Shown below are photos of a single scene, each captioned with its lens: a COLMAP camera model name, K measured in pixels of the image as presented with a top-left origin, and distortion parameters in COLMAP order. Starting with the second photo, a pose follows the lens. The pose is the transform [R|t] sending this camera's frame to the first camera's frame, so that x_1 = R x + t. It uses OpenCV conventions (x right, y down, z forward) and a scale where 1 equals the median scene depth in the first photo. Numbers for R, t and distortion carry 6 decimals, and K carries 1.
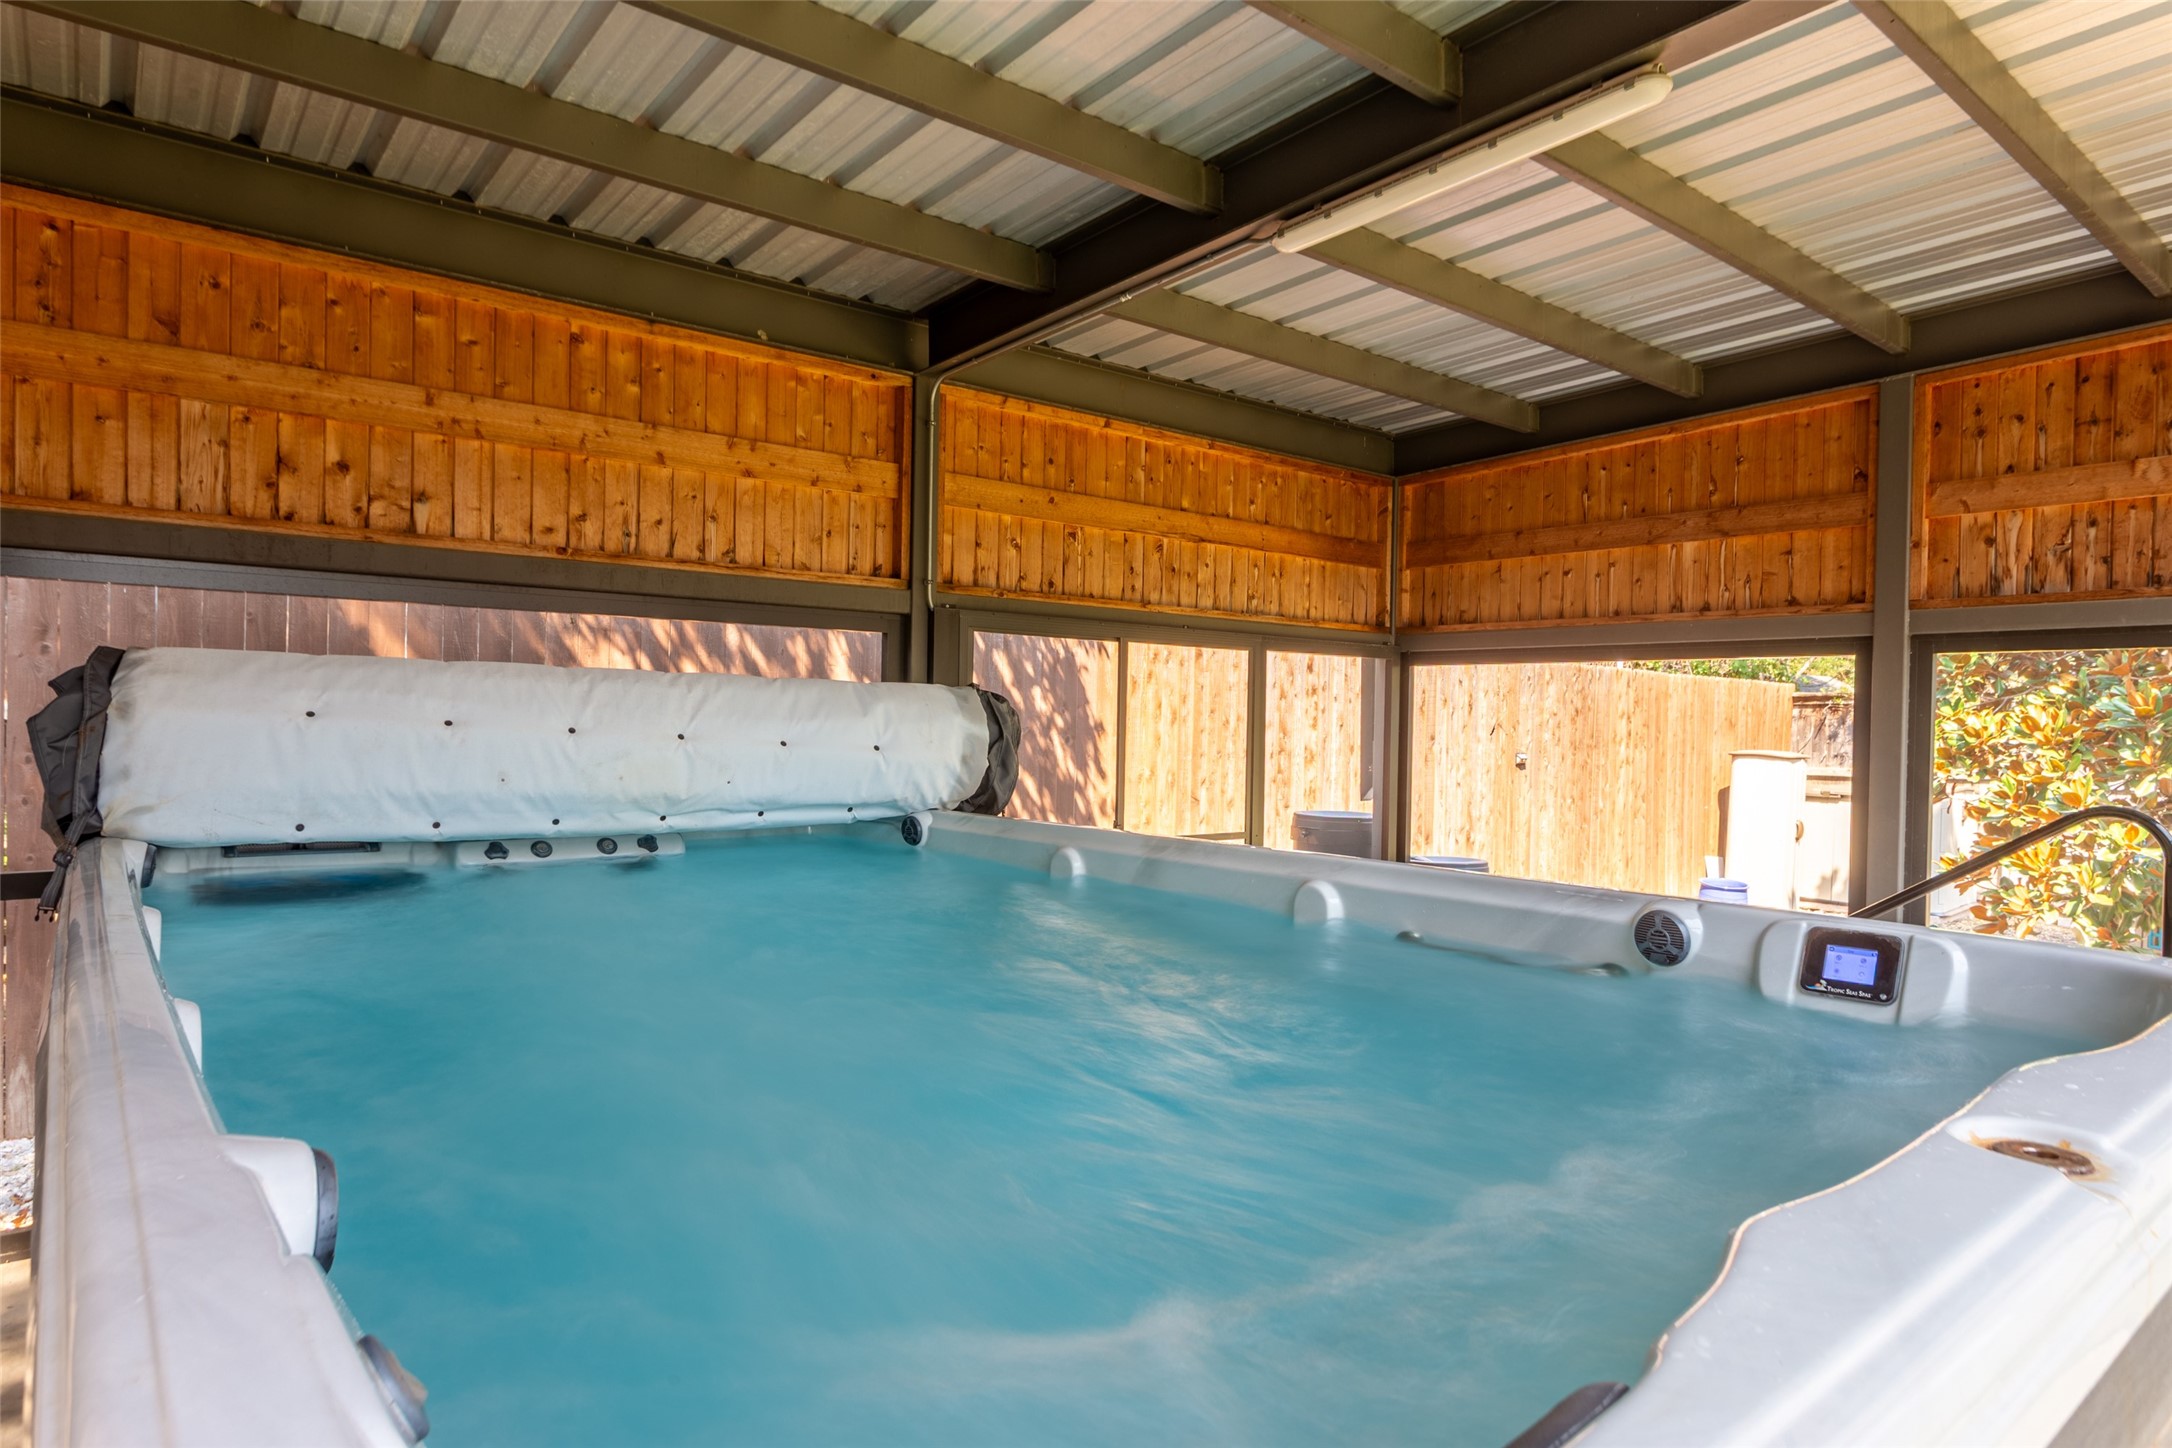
lens RADIAL K [[1233.6, 0, 1085.4], [0, 1233.6, 737.1], [0, 0, 1]] dist [-0.008460, -0.000951]
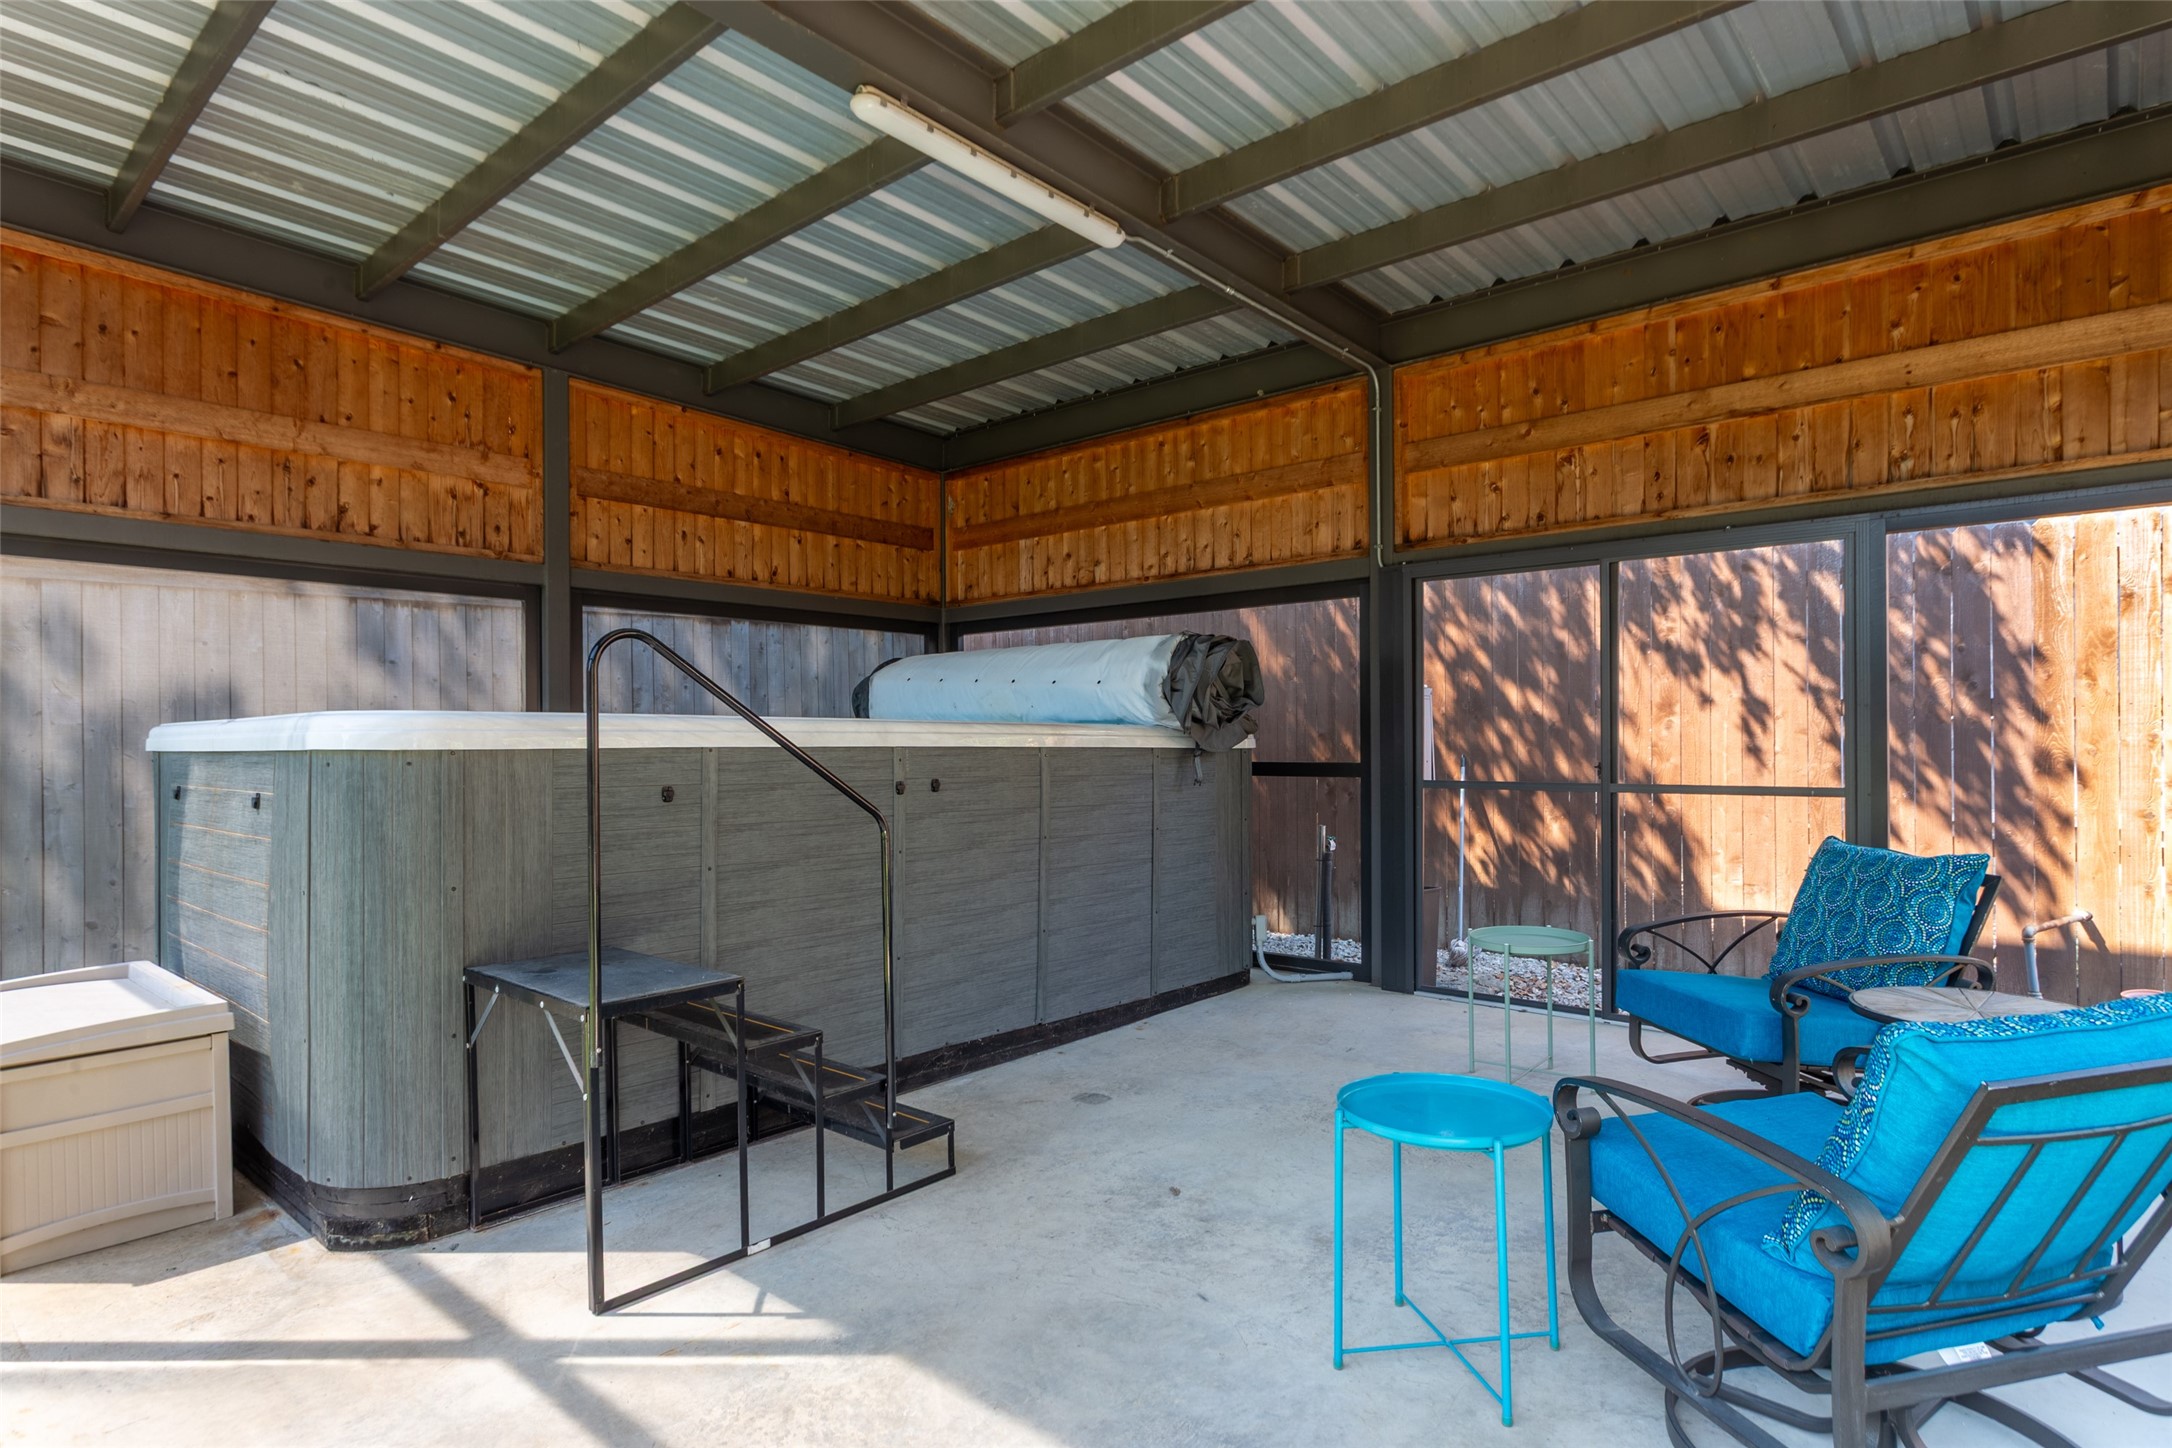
lens RADIAL K [[1132.8, 0, 1084.3], [0, 1132.8, 727.9], [0, 0, 1]] dist [-0.052650, 0.008217]
pose [[0.178955, -0.007390, -0.983829, 0.720036], [0.024686, 0.999691, -0.003019, 0.033579], [0.983548, -0.023746, 0.179082, 0.448401]]
